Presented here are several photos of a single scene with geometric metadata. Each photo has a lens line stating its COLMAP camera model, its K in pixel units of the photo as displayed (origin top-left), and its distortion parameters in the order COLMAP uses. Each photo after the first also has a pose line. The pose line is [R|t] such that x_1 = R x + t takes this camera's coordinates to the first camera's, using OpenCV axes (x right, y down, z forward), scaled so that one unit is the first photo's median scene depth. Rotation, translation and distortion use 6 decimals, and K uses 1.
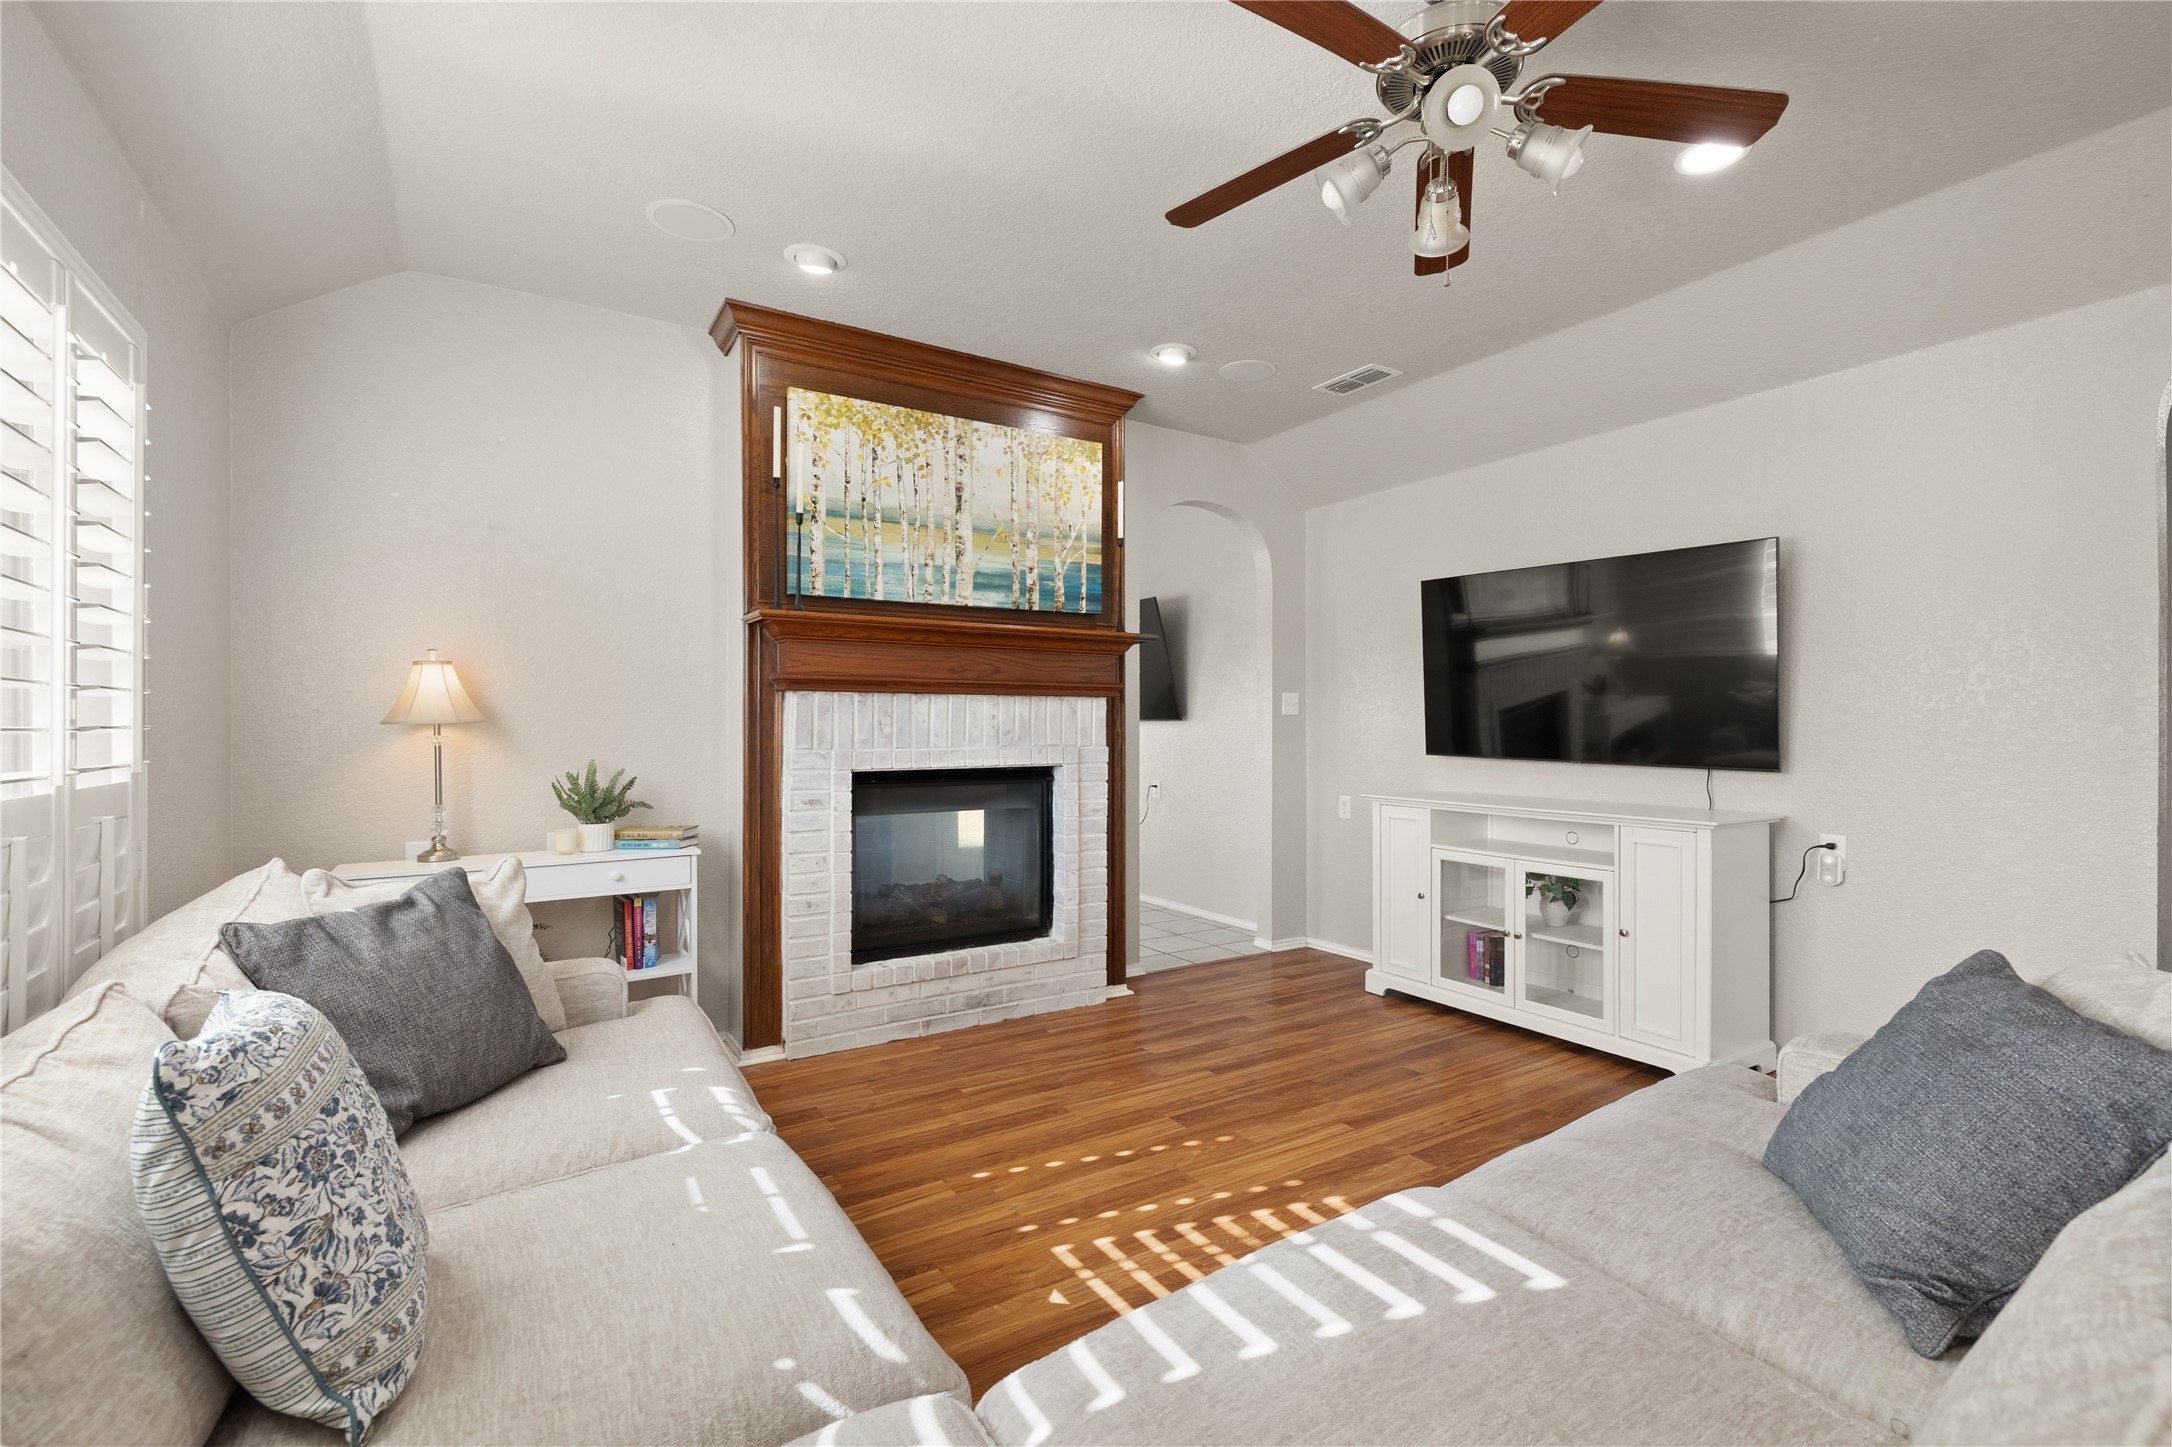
lens RADIAL K [[949.3, 0, 1099.3], [0, 949.3, 726.1], [0, 0, 1]] dist [0.001997, -0.000013]
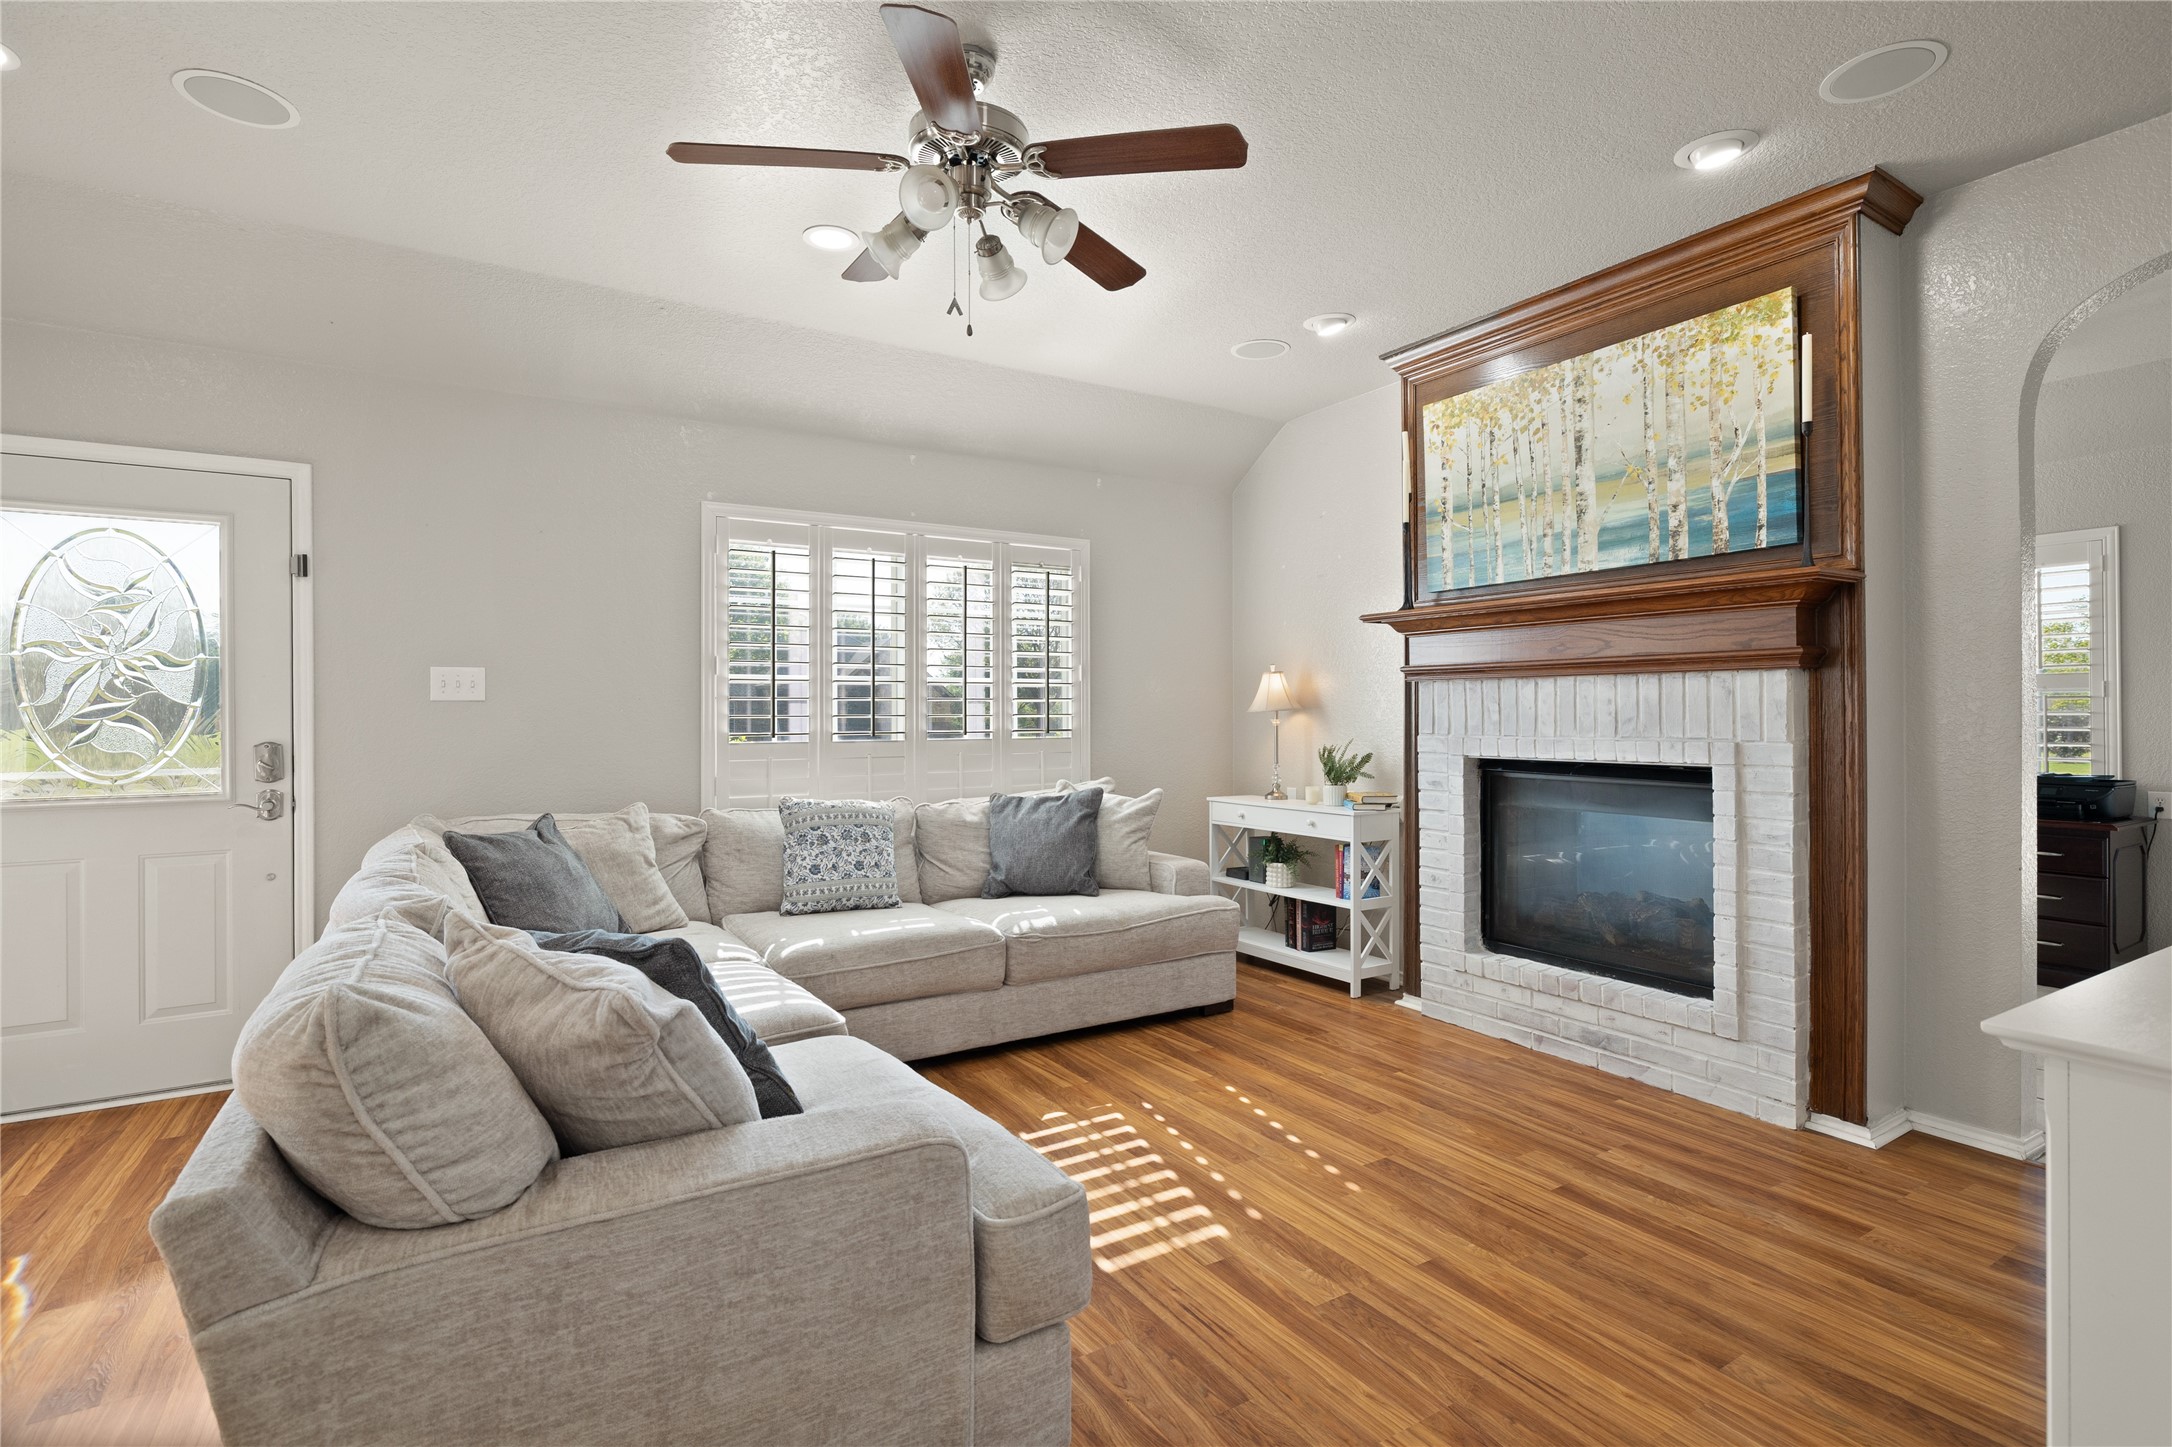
lens RADIAL K [[1038.7, 0, 1103.5], [0, 1038.7, 712.3], [0, 0, 1]] dist [-0.003249, 0.000020]
pose [[-0.006091, -0.000370, -0.999981, 0.818153], [0.002679, 0.999996, -0.000386, -0.001248], [0.999978, -0.002681, -0.006090, 0.586204]]
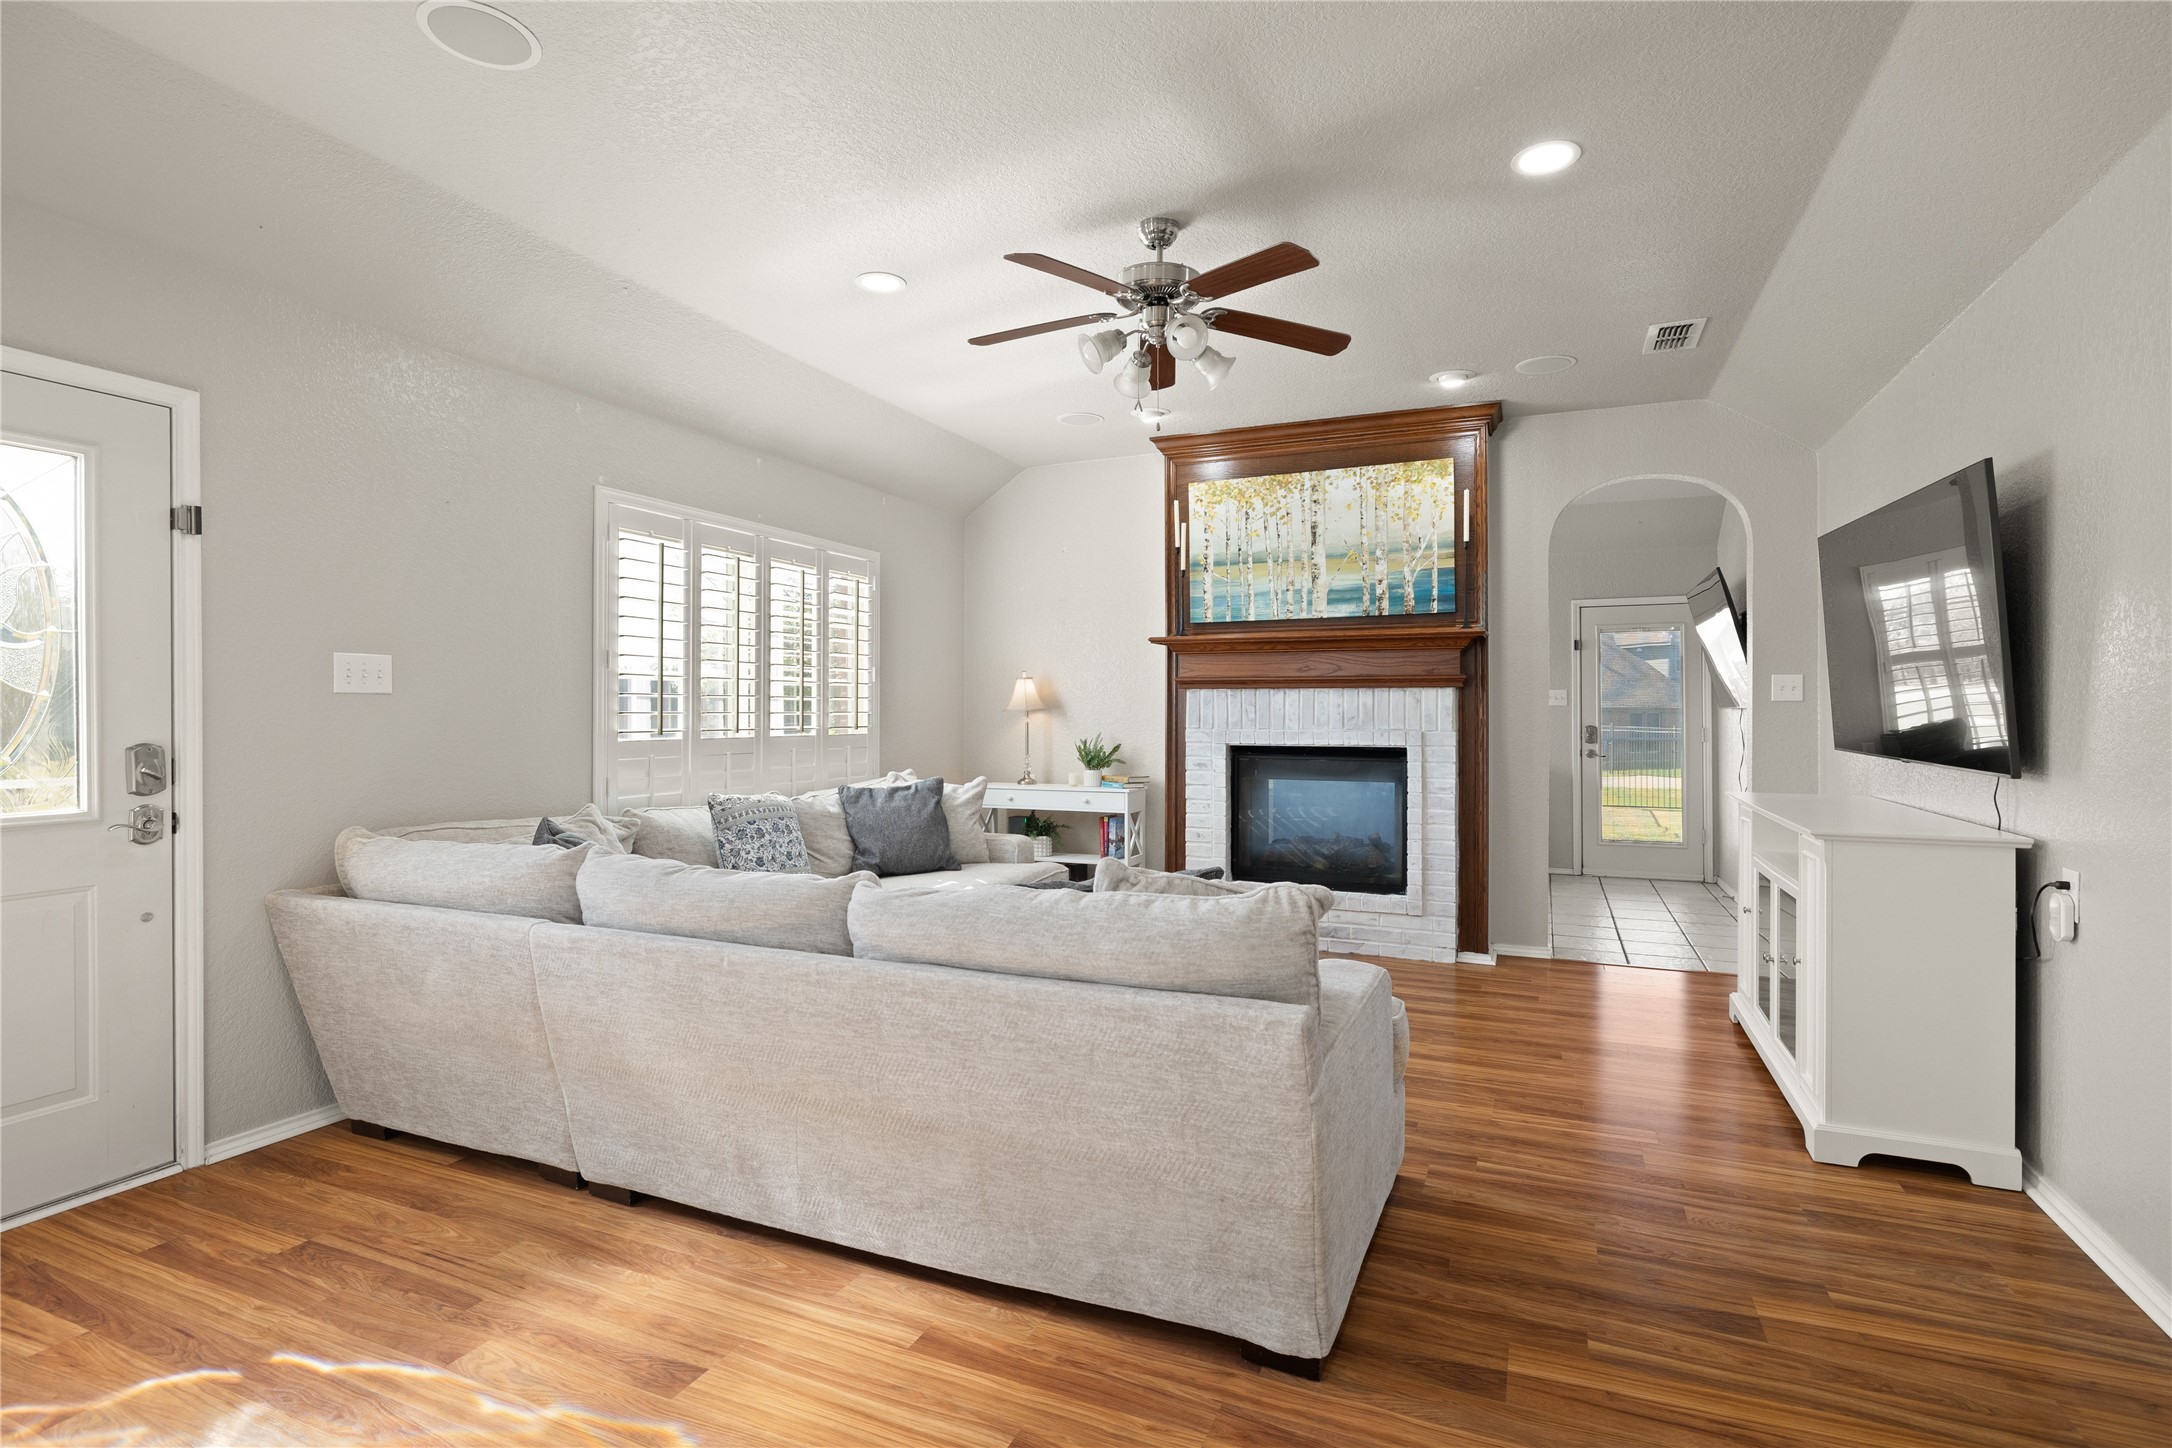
lens RADIAL K [[1038.7, 0, 1103.5], [0, 1038.7, 712.8], [0, 0, 1]] dist [-0.003249, 0.000020]
pose [[0.564111, 0.001933, -0.825697, 0.864551], [-0.002461, 0.999997, 0.000659, -0.000562], [0.825695, 0.001660, 0.564114, -0.020040]]
